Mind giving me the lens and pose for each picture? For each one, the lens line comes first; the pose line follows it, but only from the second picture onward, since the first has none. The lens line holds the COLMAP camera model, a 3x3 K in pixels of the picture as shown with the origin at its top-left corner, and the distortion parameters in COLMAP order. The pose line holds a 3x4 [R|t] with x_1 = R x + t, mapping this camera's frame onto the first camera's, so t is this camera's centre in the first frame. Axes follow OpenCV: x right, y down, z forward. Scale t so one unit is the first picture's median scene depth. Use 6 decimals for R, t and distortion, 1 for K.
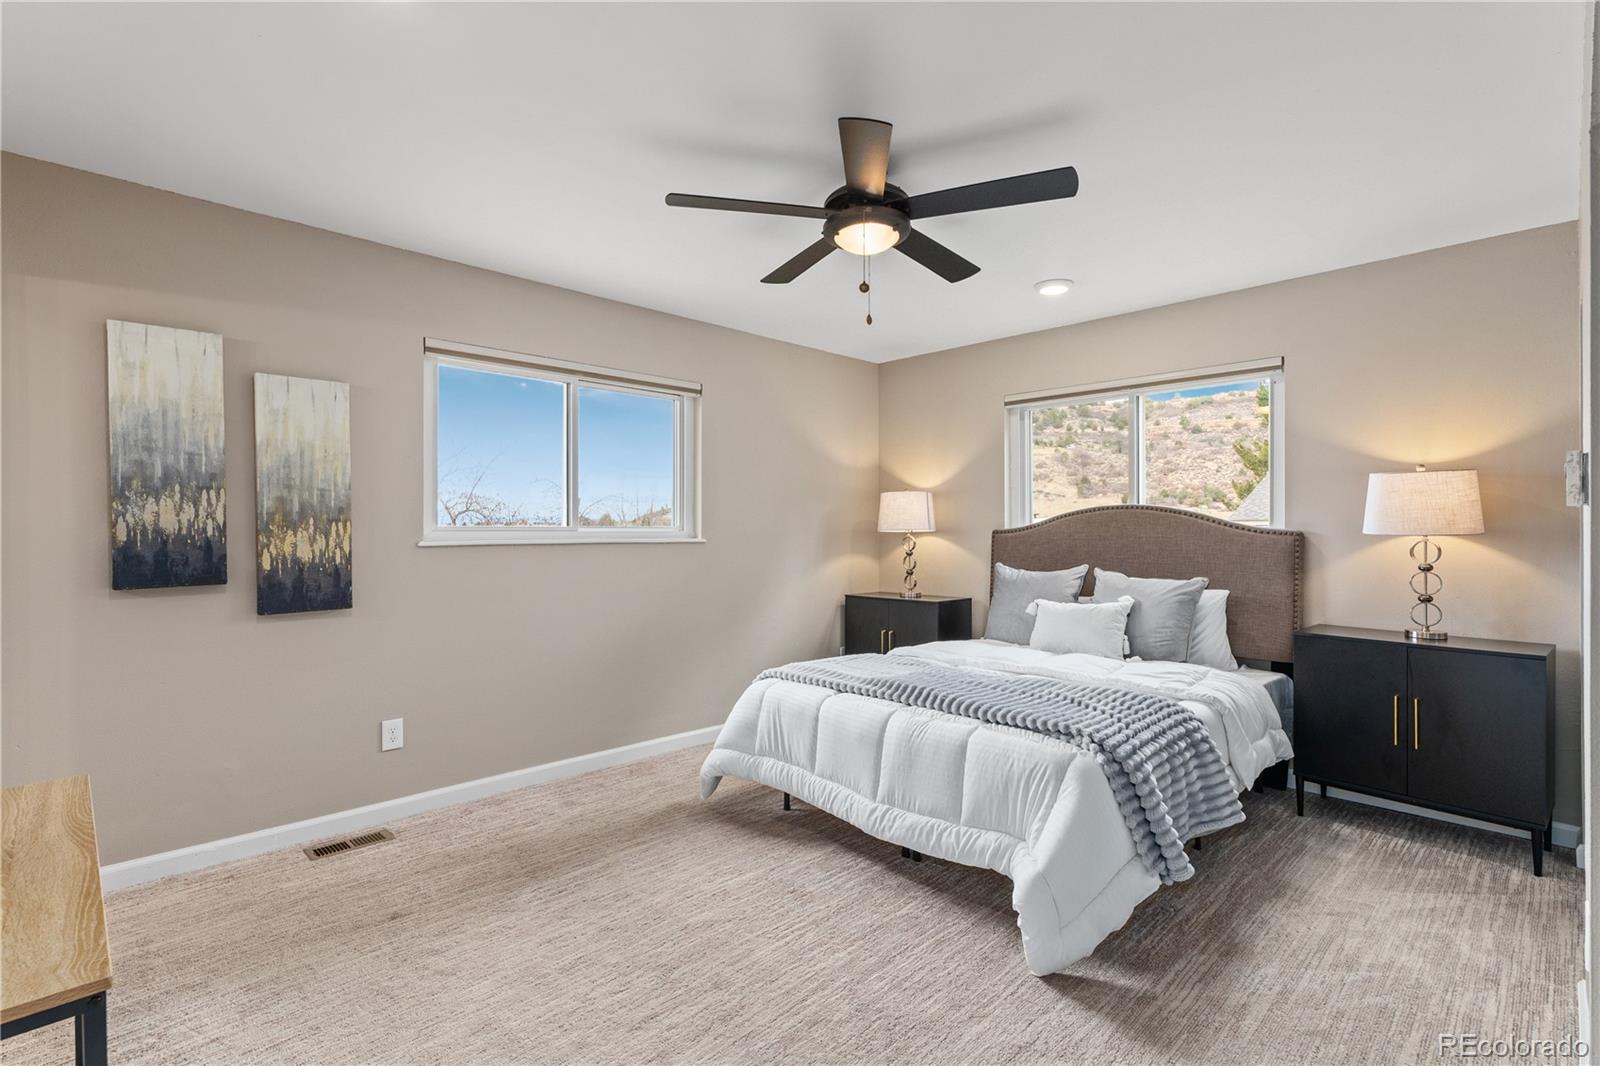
lens RADIAL K [[751.3, 0, 796.8], [0, 751.3, 515.2], [0, 0, 1]] dist [0.031288, -0.000009]
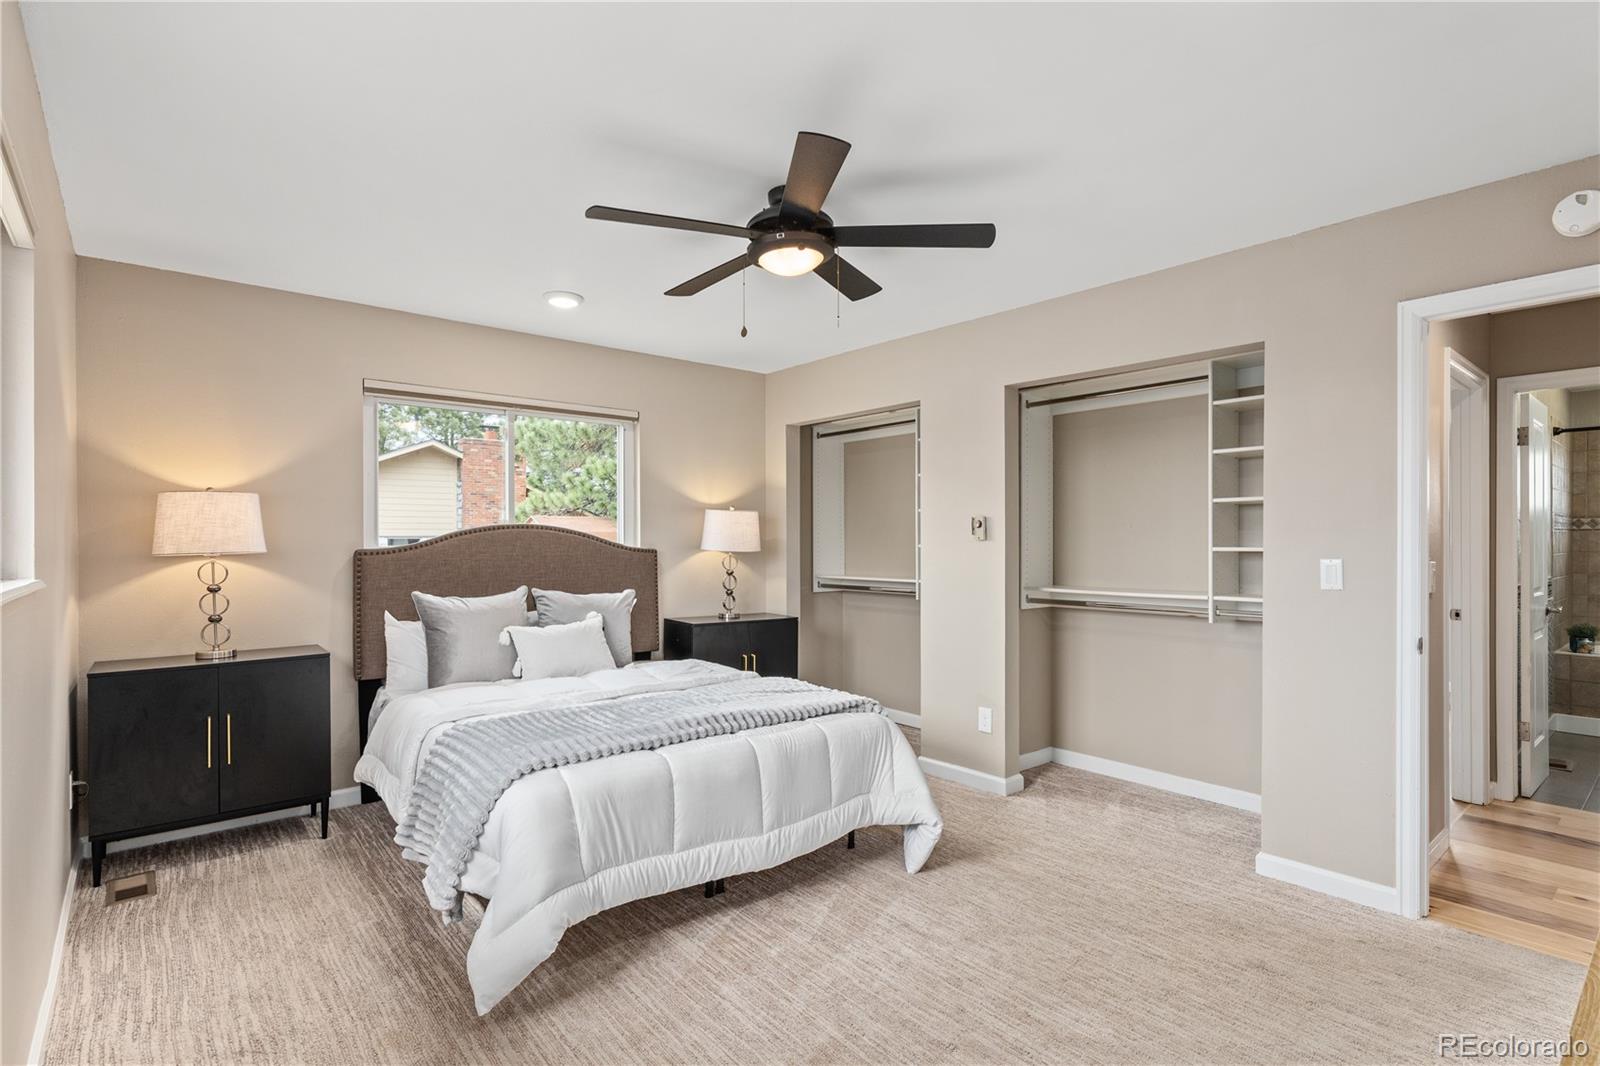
lens RADIAL K [[772.8, 0, 798.1], [0, 772.8, 545.4], [0, 0, 1]] dist [-0.000681, -0.000157]
pose [[0.070967, 0.003151, 0.997474, -0.578864], [-0.012445, 0.999920, -0.002273, 0.013182], [-0.997401, -0.012252, 0.071000, 0.600232]]
